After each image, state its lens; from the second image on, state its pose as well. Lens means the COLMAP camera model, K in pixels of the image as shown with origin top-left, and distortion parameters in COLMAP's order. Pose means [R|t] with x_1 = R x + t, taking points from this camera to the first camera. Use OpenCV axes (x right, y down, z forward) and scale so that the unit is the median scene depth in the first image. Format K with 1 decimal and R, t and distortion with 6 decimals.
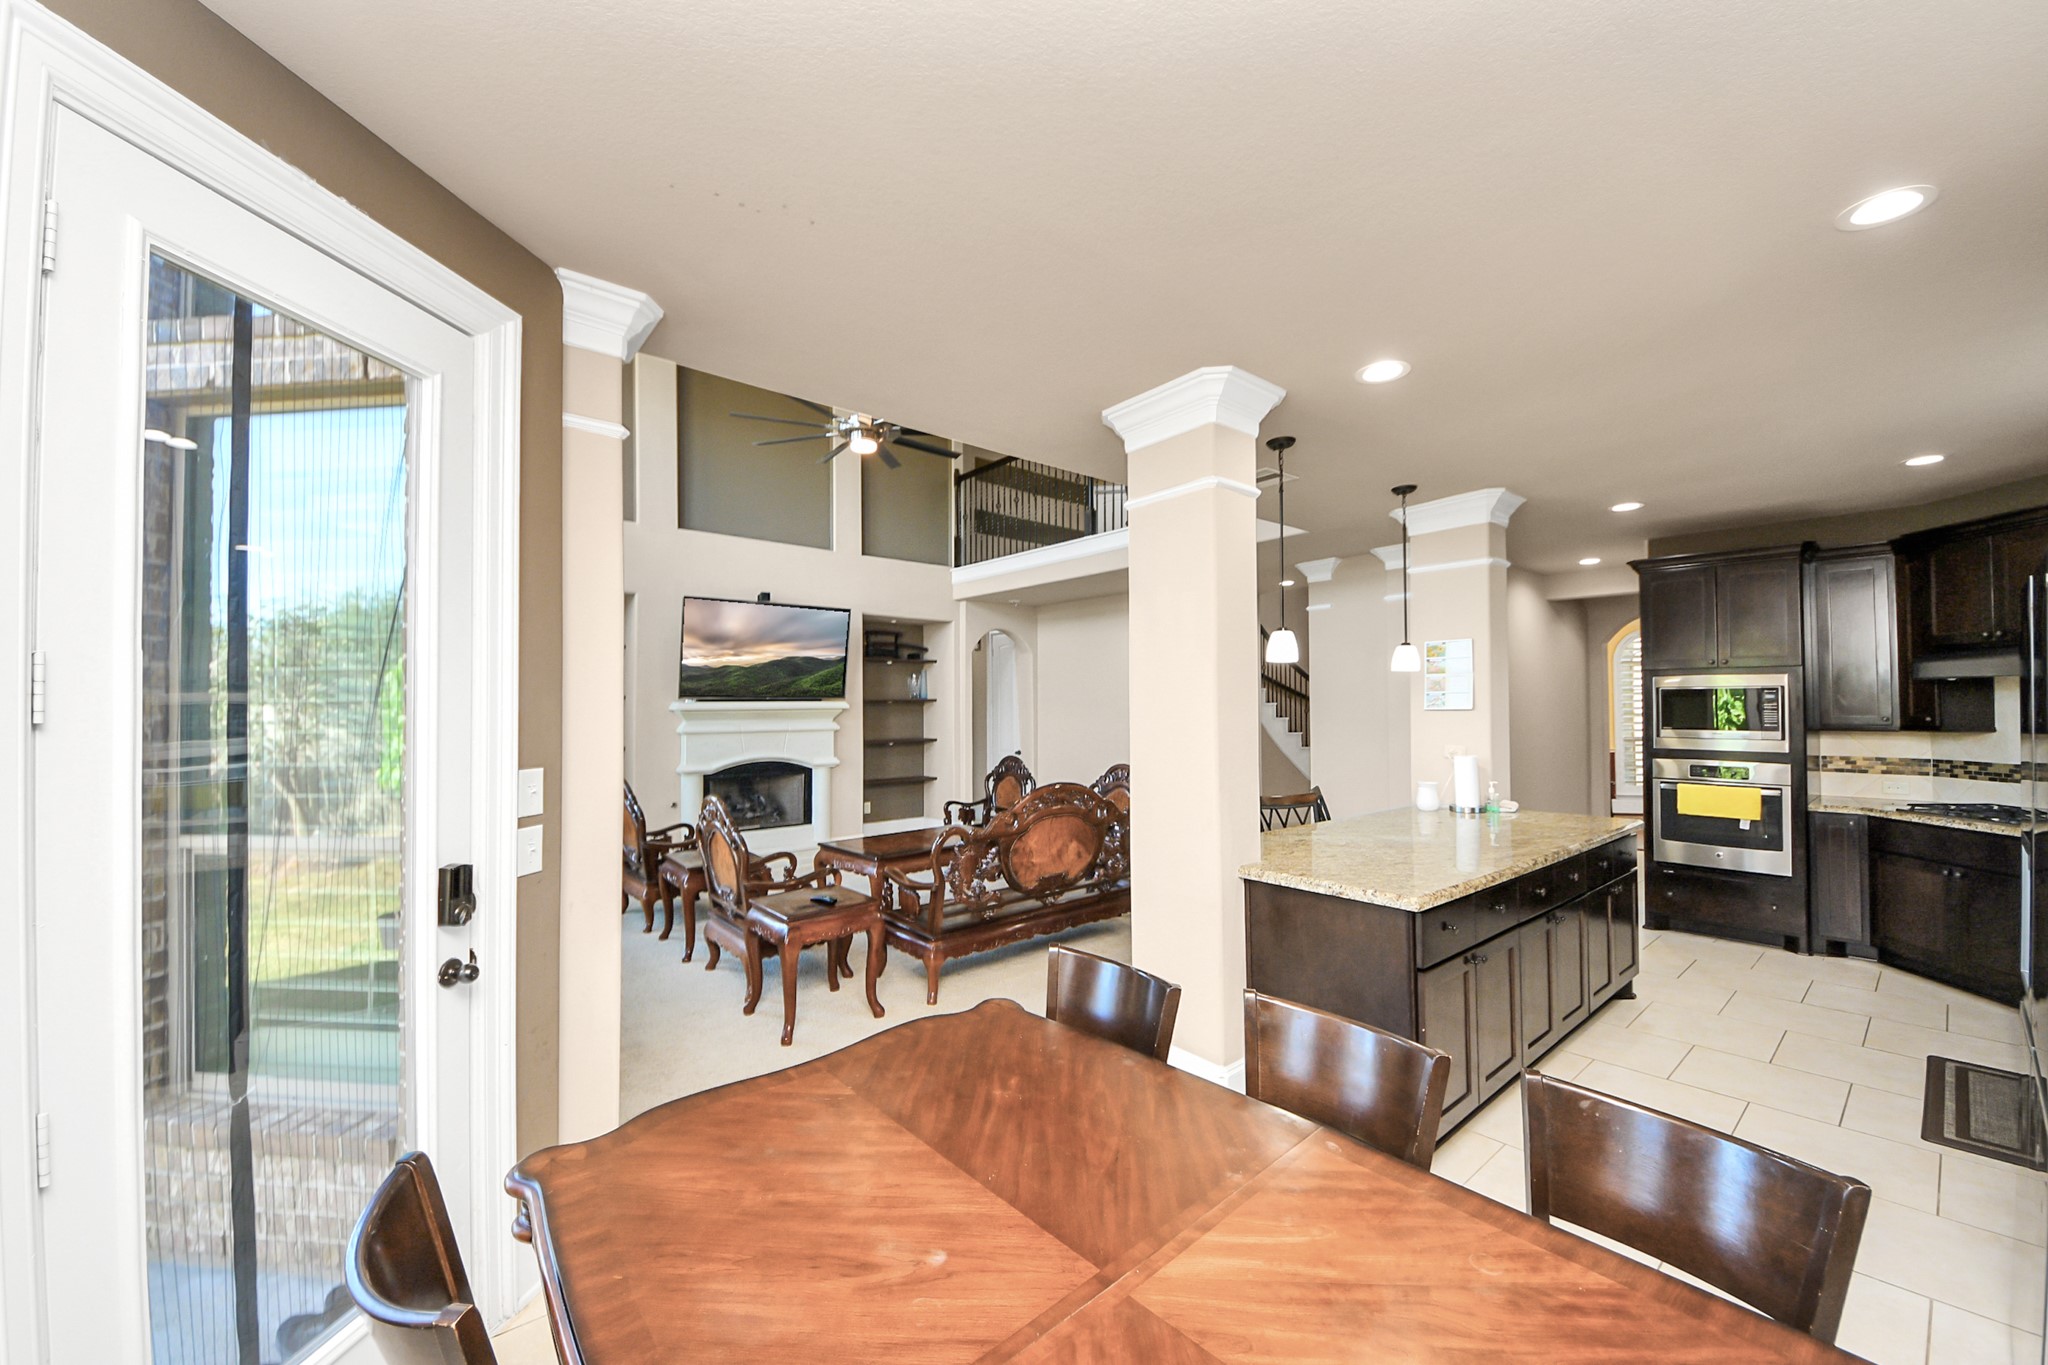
lens RADIAL K [[742.6, 0, 1020.9], [0, 742.6, 693.0], [0, 0, 1]] dist [-0.025543, -0.000022]
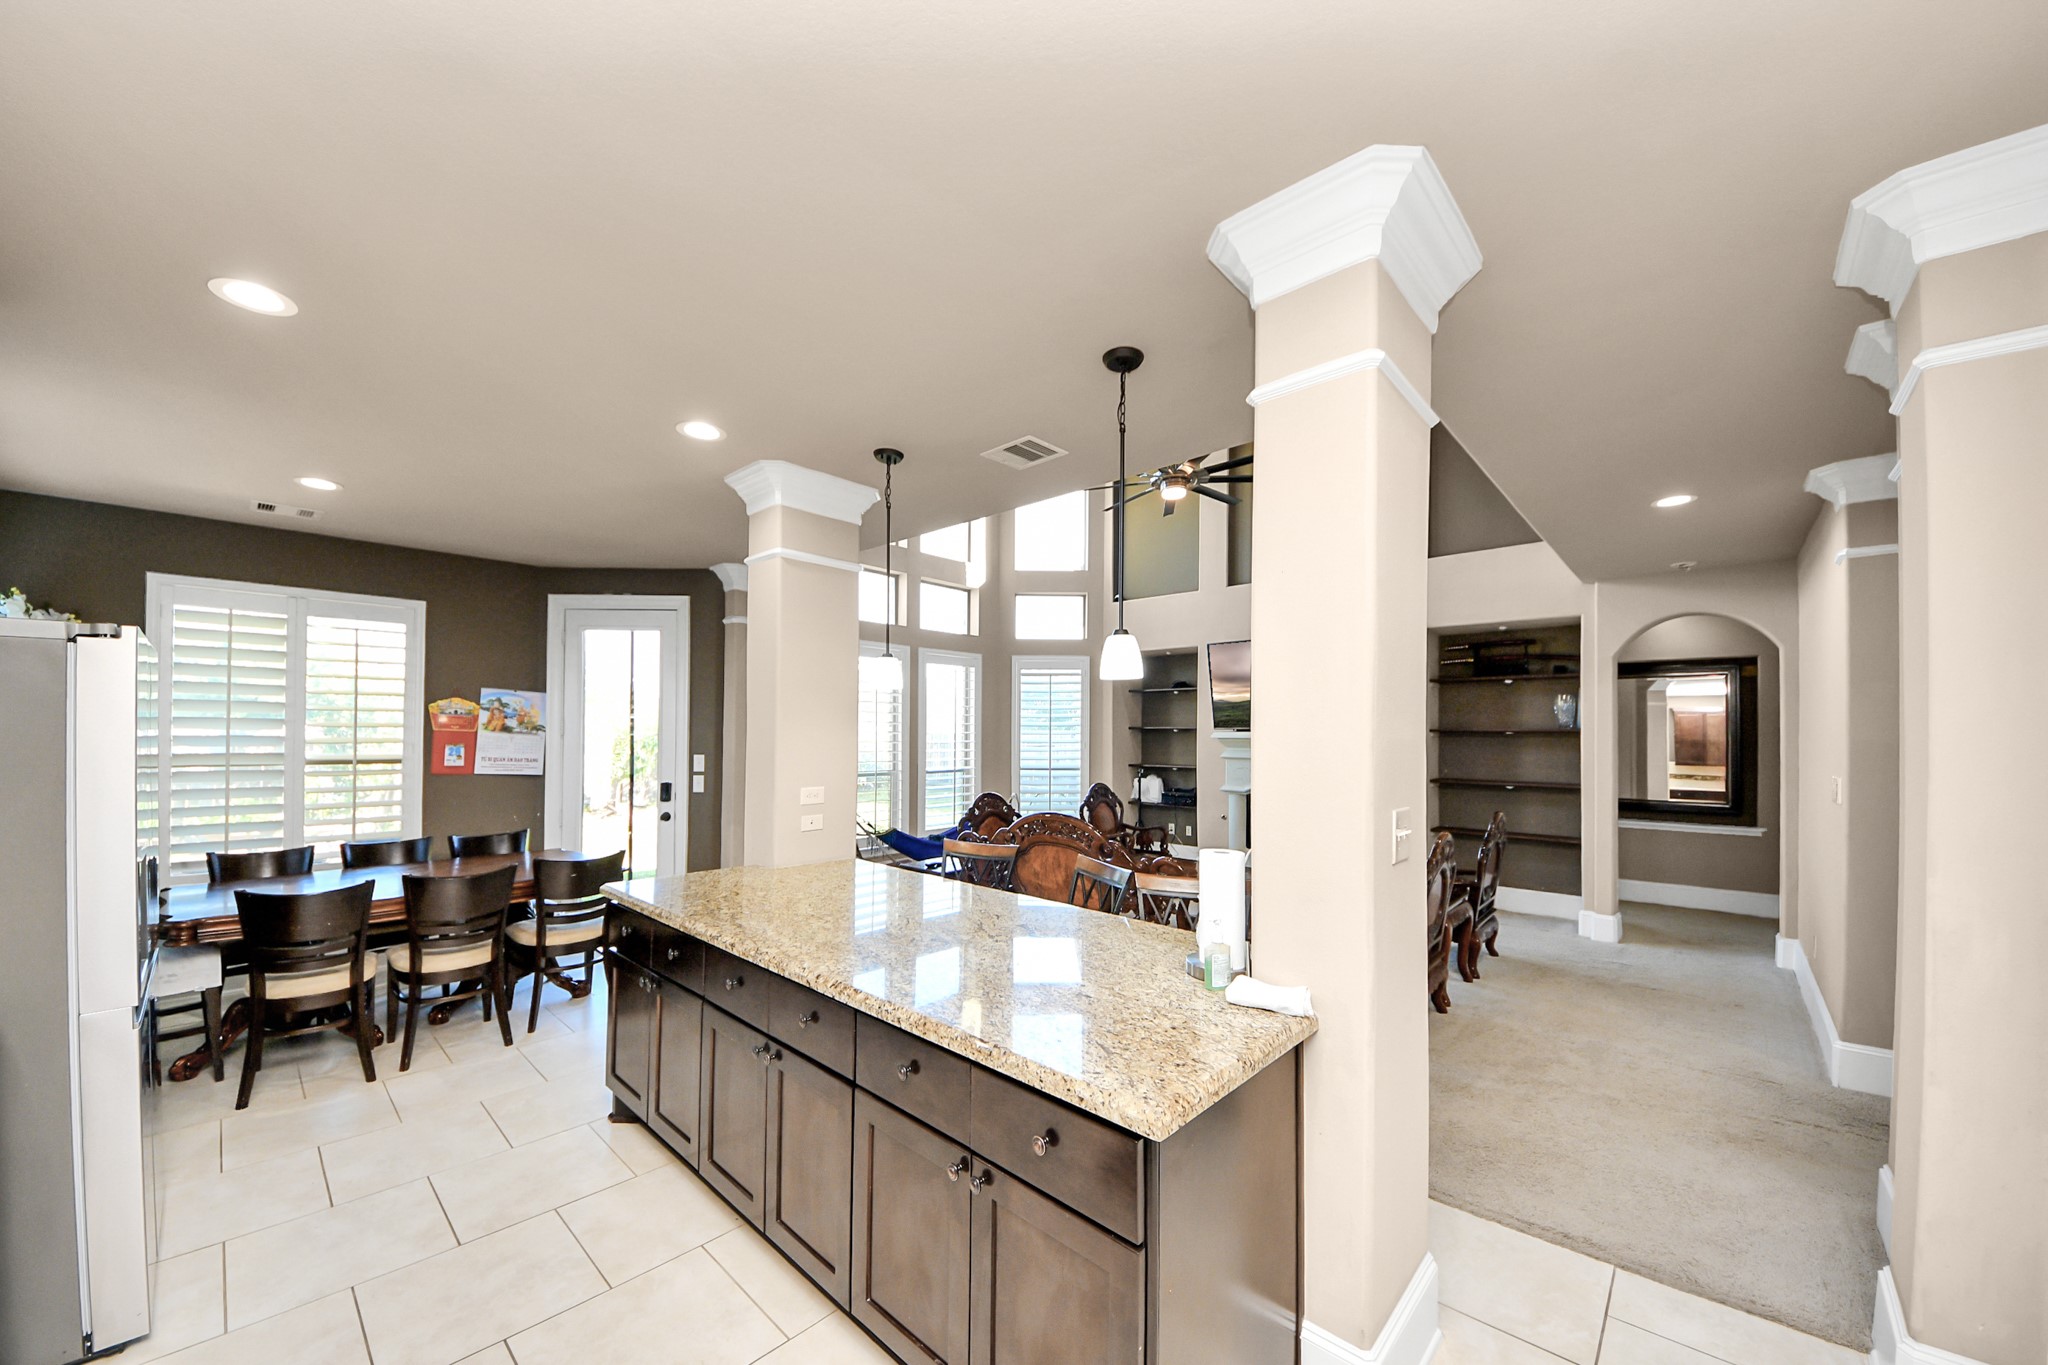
lens RADIAL K [[717.2, 0, 1020.2], [0, 717.2, 726.2], [0, 0, 1]] dist [0.020627, 0.000024]
pose [[0.173377, -0.004695, -0.984844, 0.975726], [0.009990, 0.999946, -0.003008, 0.006249], [0.984805, -0.009317, 0.173415, 0.748592]]
